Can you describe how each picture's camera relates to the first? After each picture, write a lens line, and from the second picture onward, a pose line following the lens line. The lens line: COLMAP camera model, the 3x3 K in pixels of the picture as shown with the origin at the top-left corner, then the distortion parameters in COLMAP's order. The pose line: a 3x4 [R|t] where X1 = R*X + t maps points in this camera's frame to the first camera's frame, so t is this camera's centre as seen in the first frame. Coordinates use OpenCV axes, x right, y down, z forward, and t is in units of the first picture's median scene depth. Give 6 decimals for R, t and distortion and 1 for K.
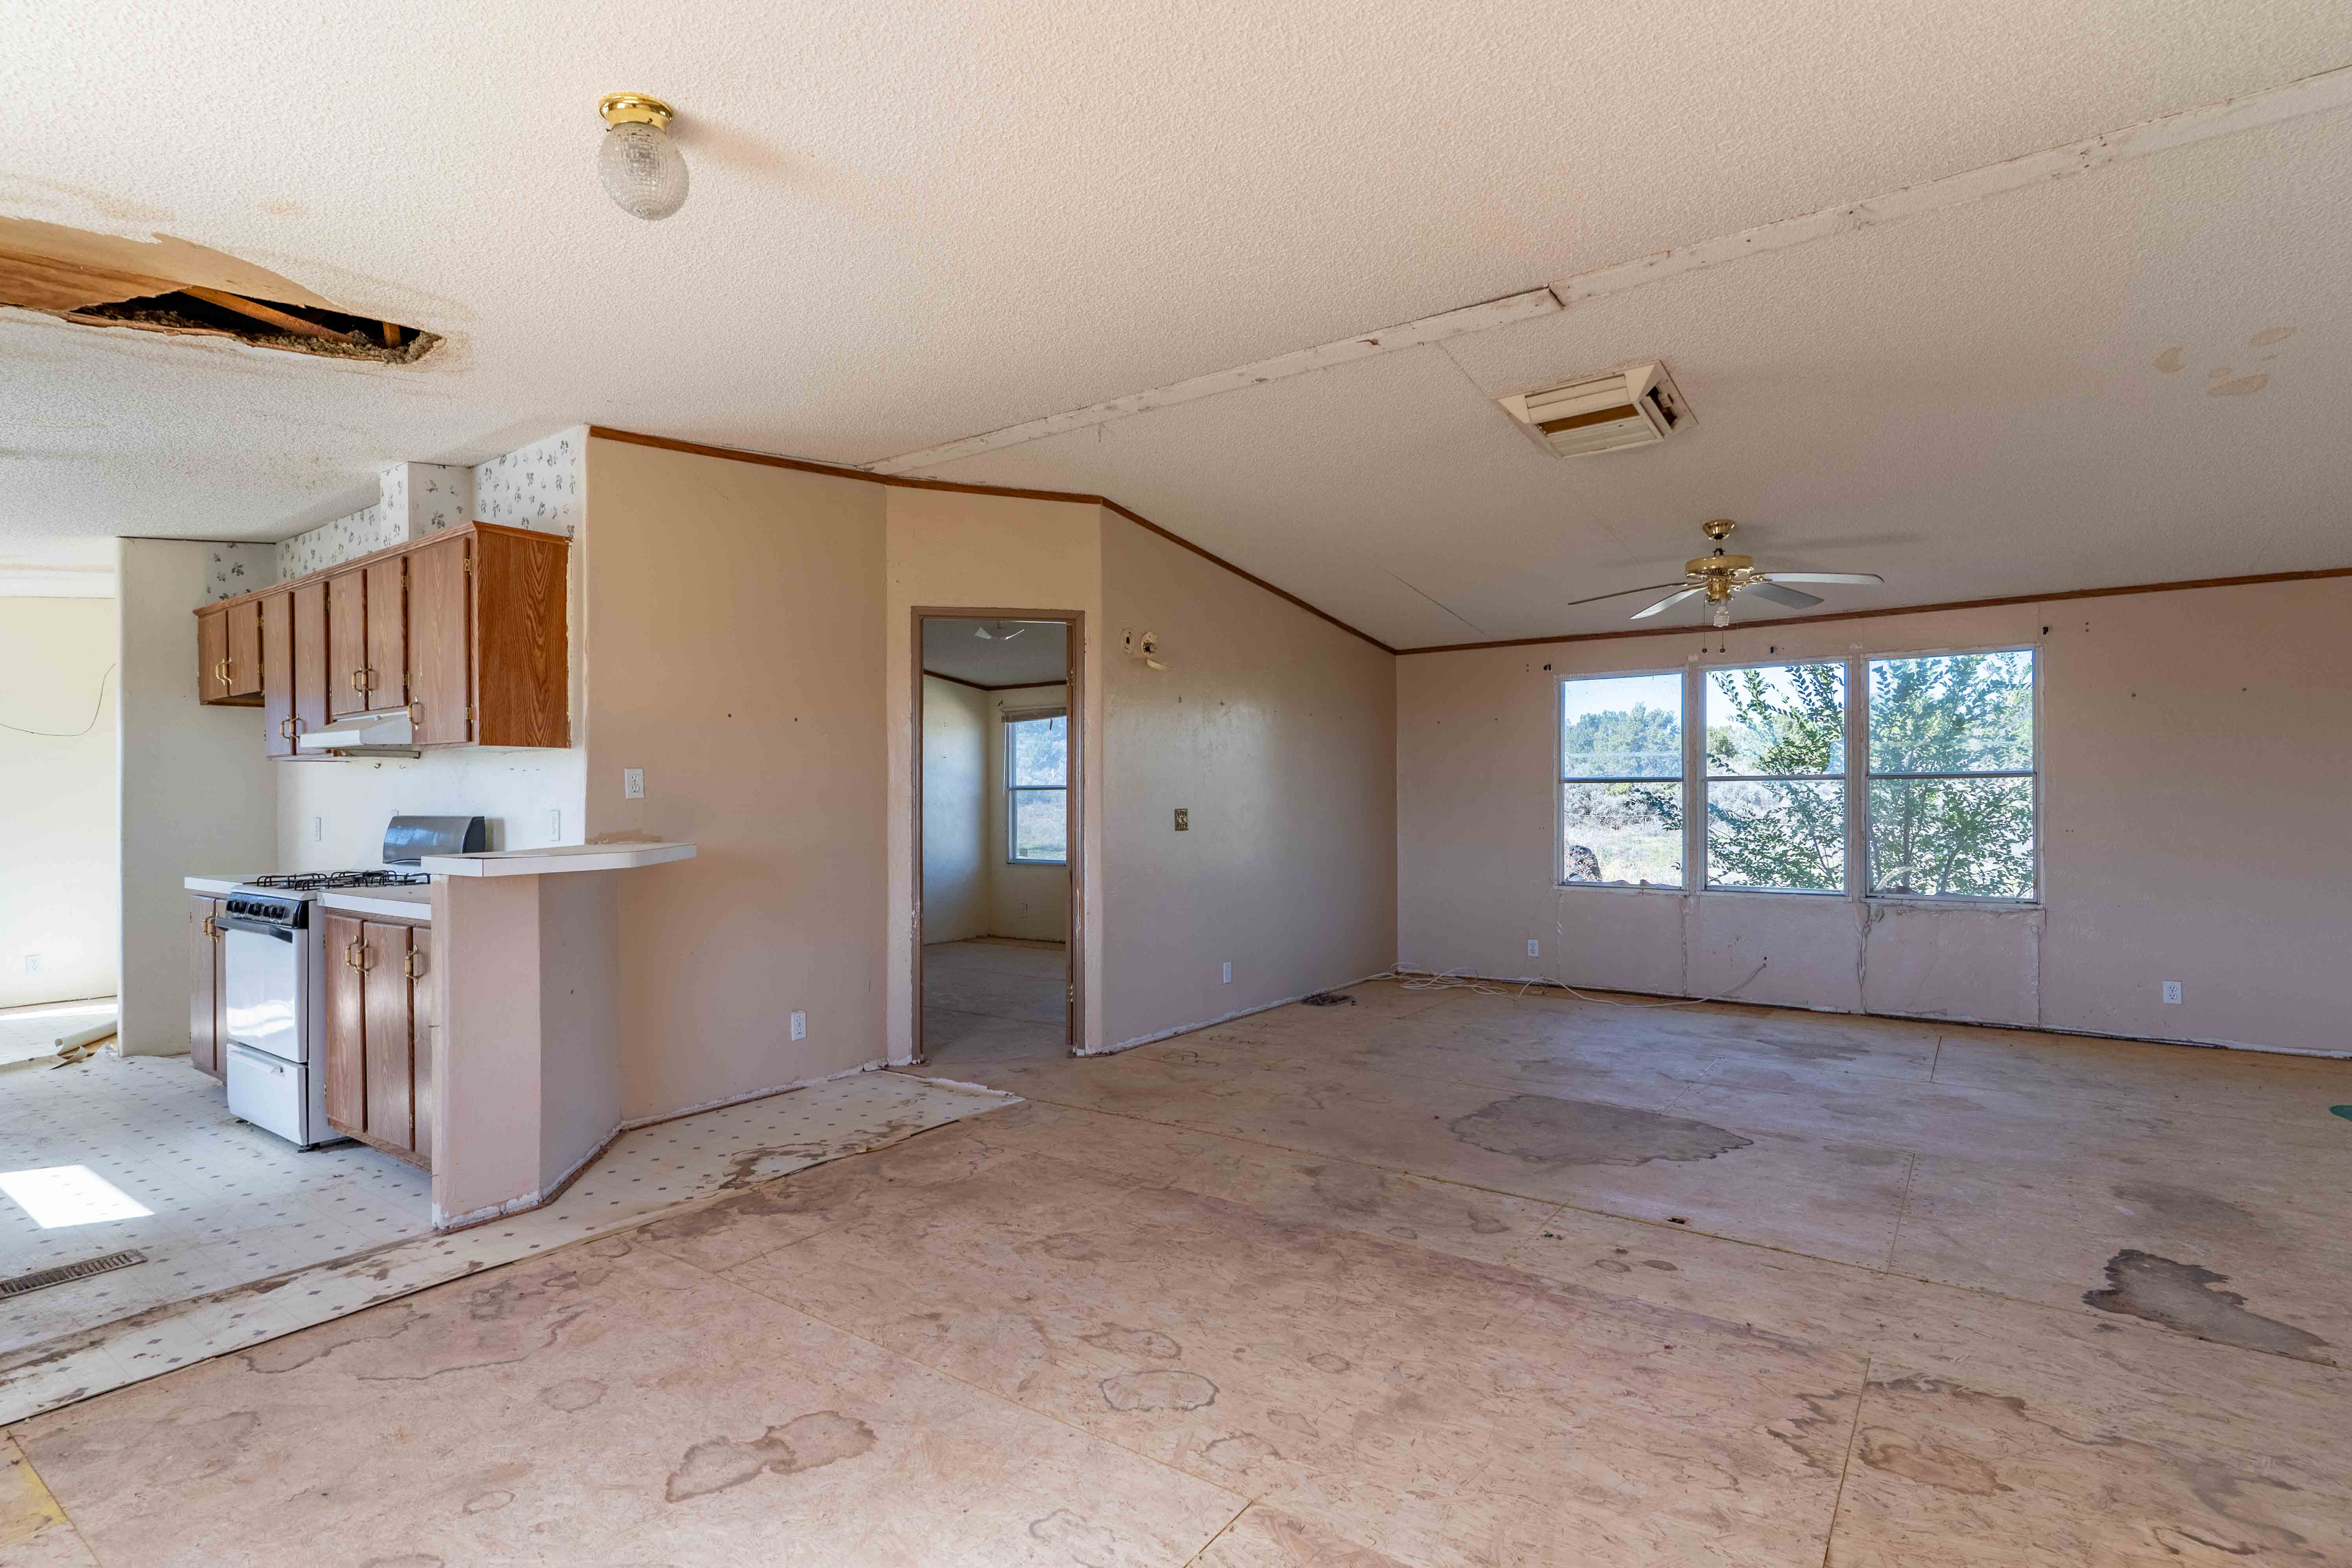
lens RADIAL K [[1140.7, 0, 1165.7], [0, 1140.7, 796.5], [0, 0, 1]] dist [0.001489, -0.000444]
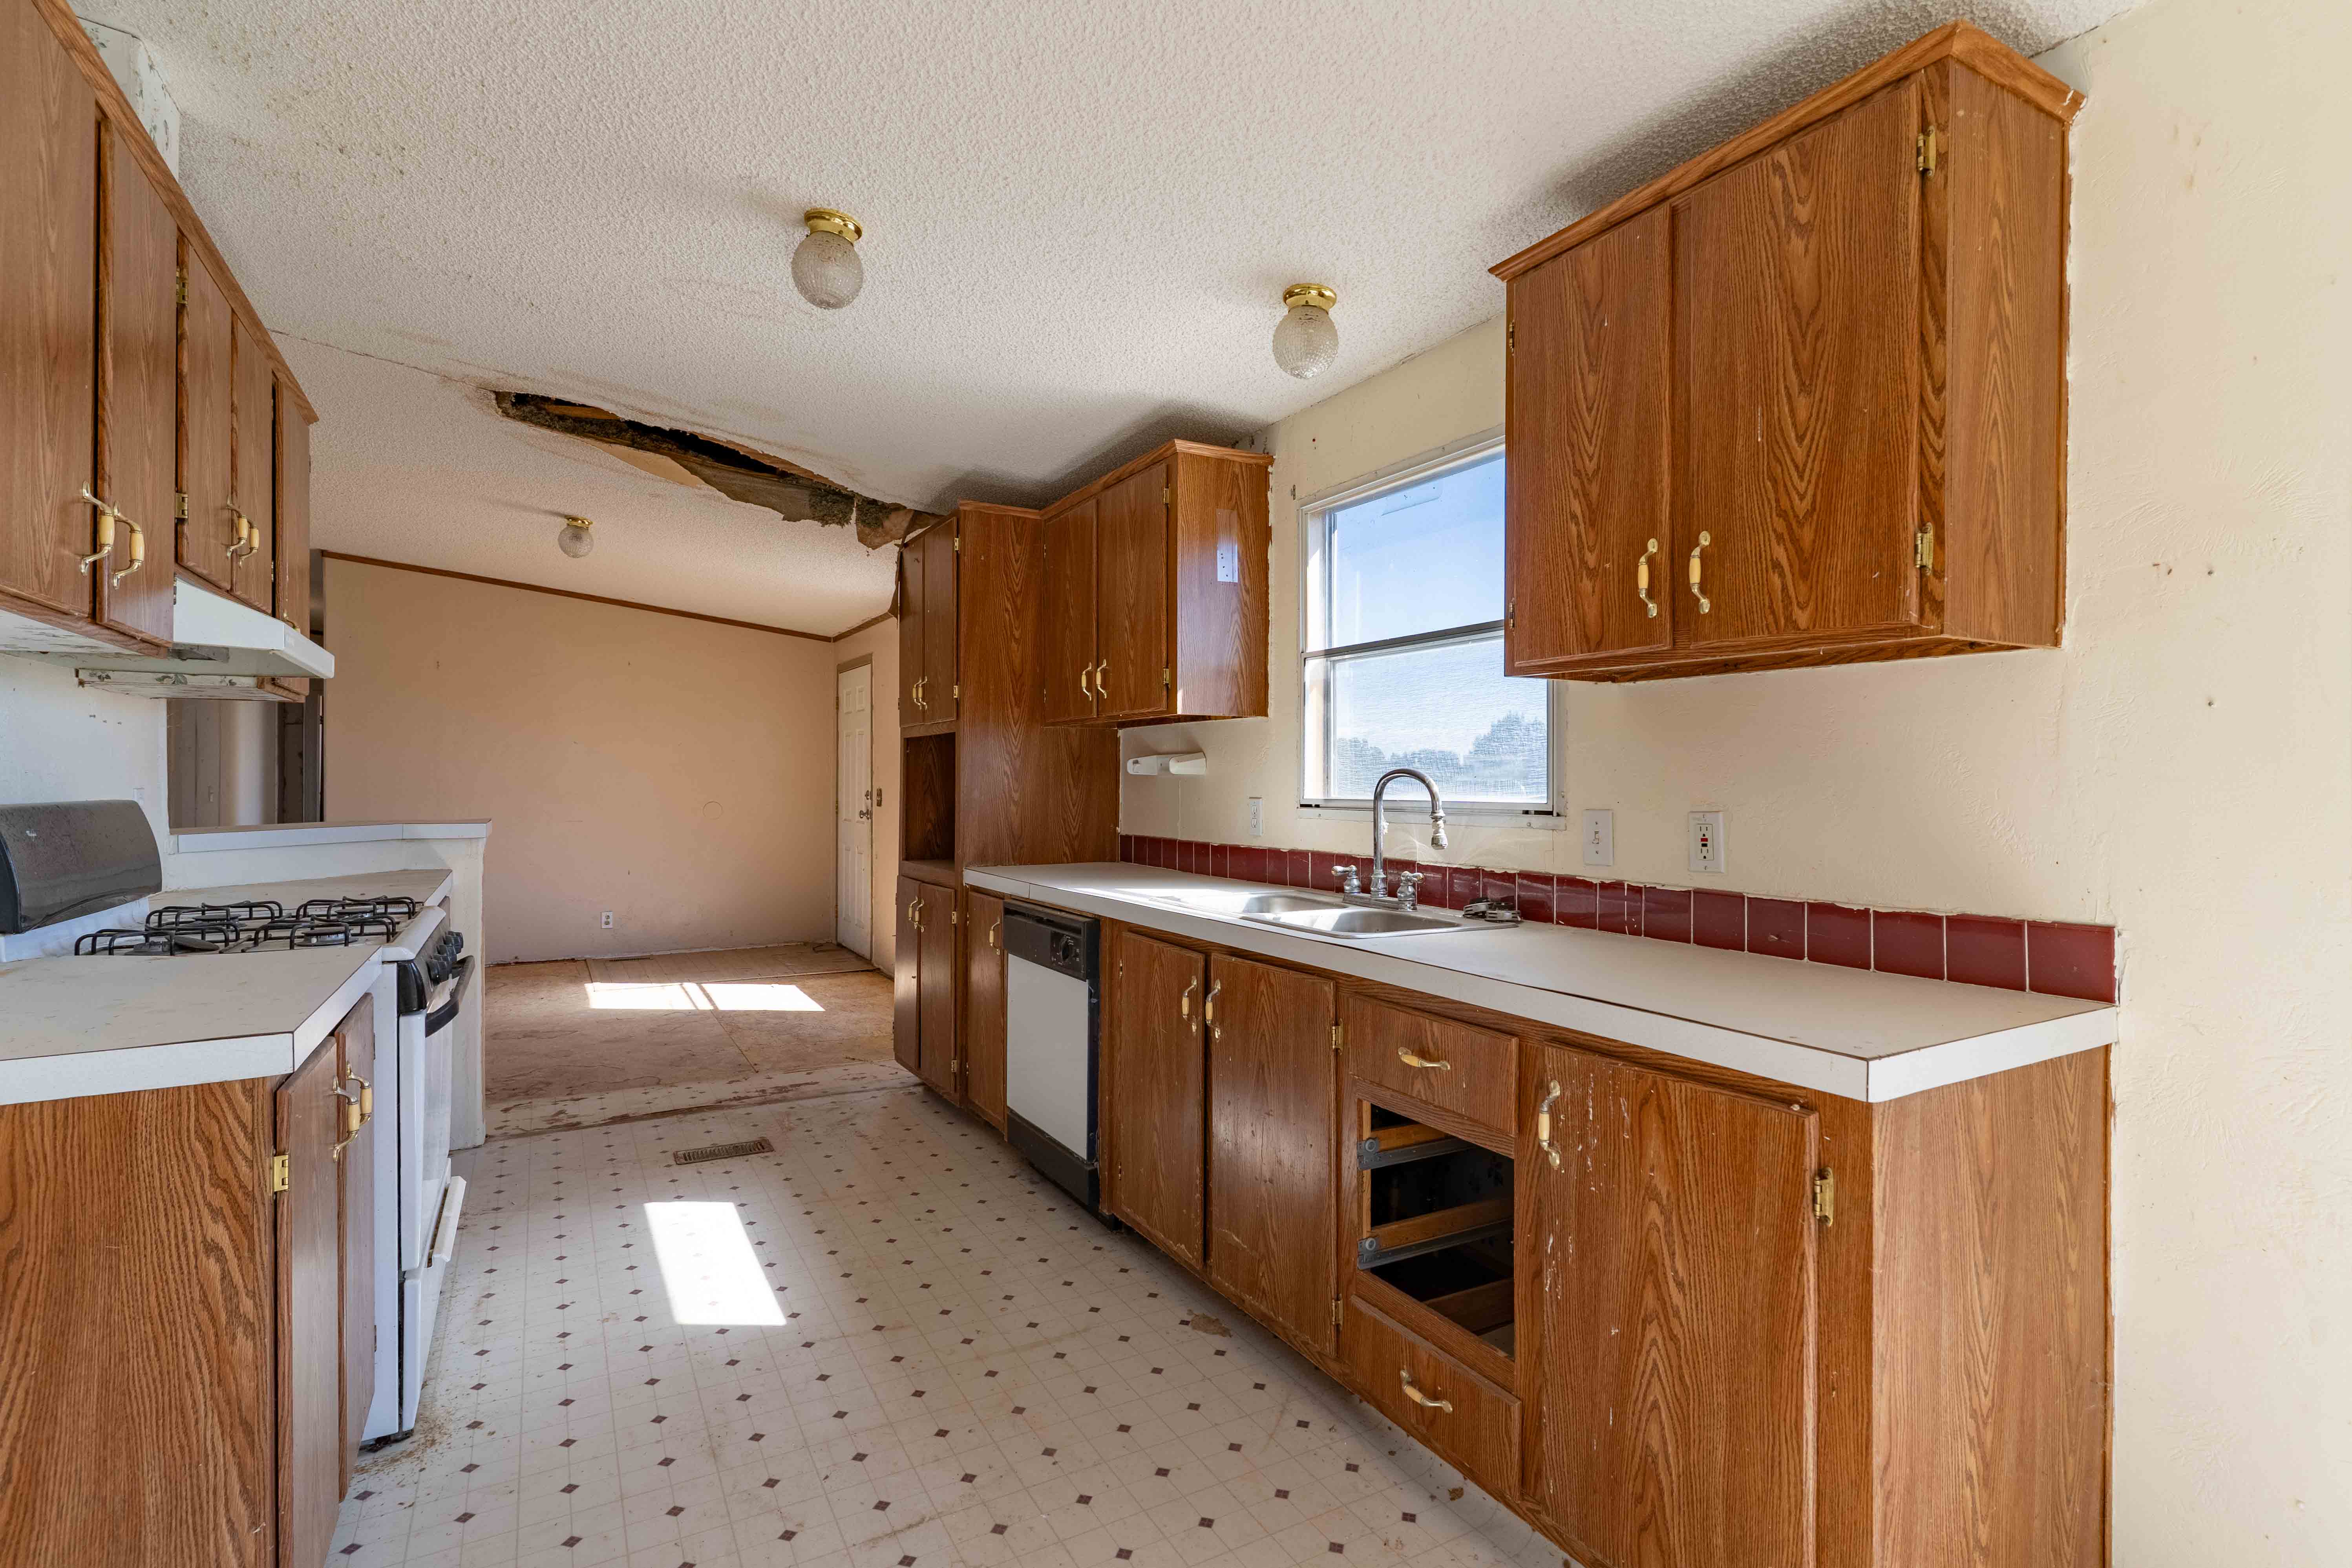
lens RADIAL K [[1131.1, 0, 1174.3], [0, 1131.1, 750.7], [0, 0, 1]] dist [0.002384, 0.000178]
pose [[-0.906926, 0.017186, 0.420939, -1.397097], [0.005944, 0.999590, -0.028005, 0.013067], [-0.421248, -0.022896, -0.906656, 1.388780]]
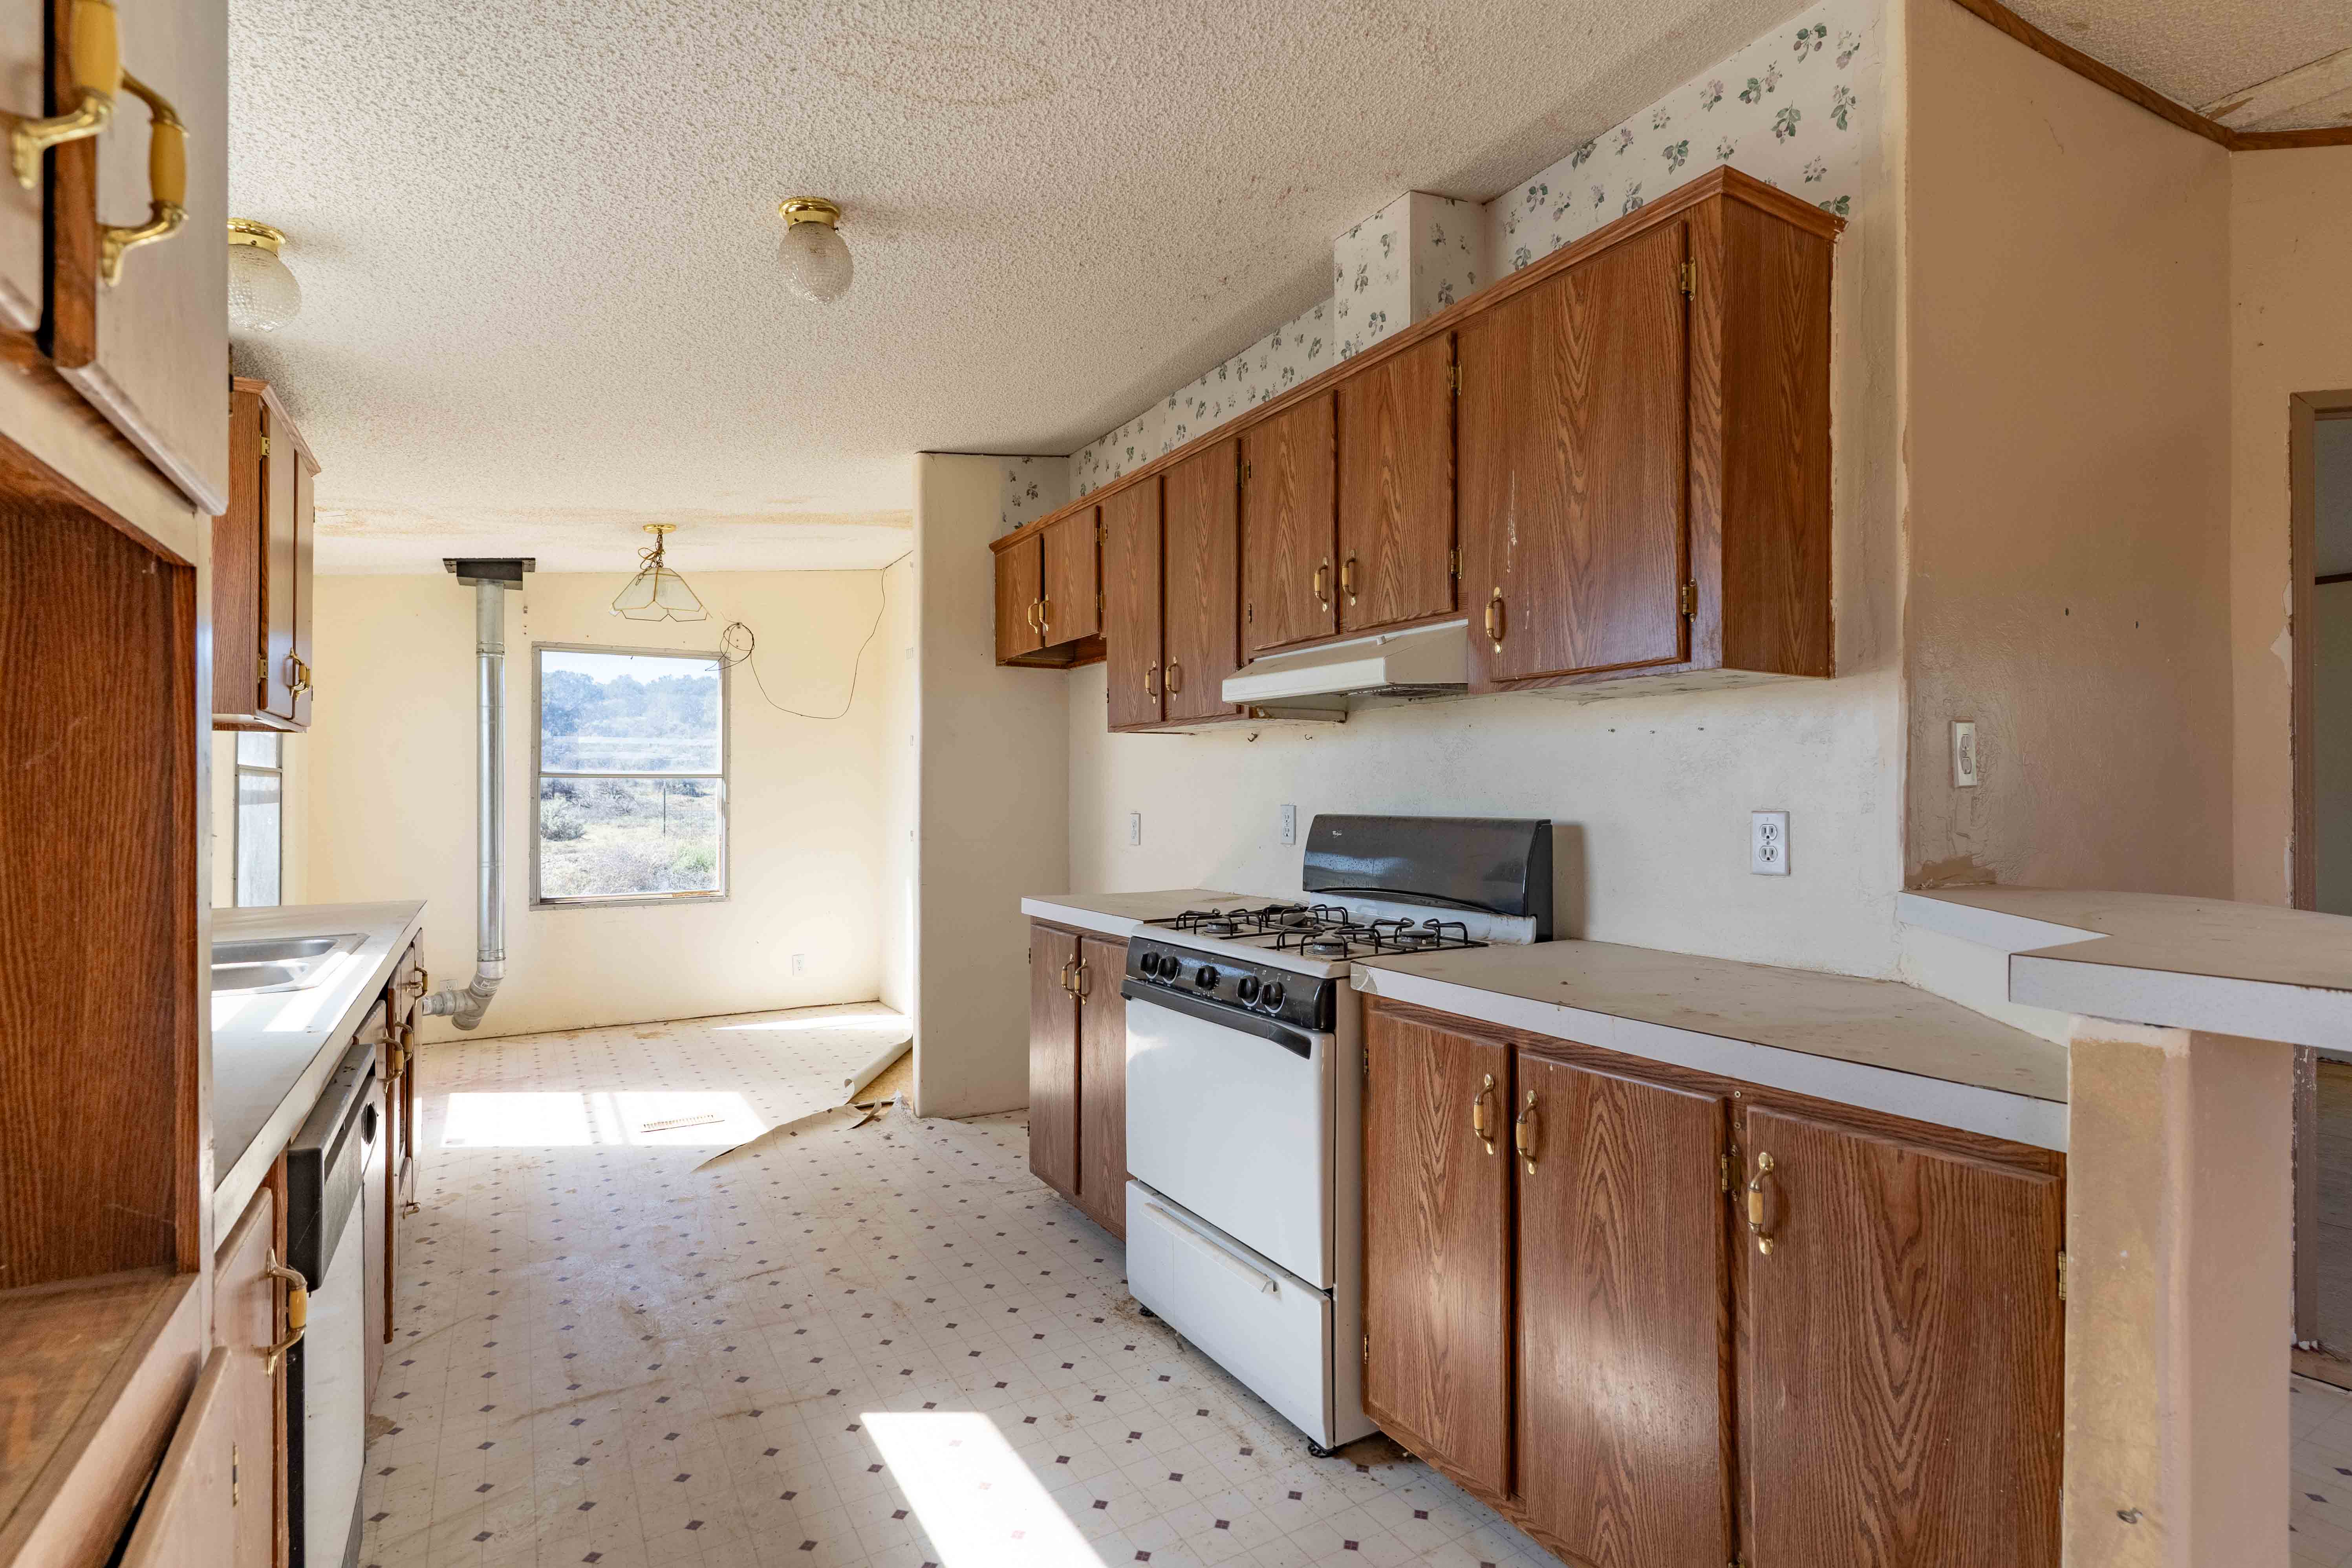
lens RADIAL K [[1118.6, 0, 1177.5], [0, 1118.6, 790.3], [0, 0, 1]] dist [-0.001475, 0.000303]
pose [[0.918302, 0.005424, -0.395844, -0.595309], [-0.005635, 0.999984, 0.000630, 0.004475], [0.395841, 0.001652, 0.918317, 0.484574]]
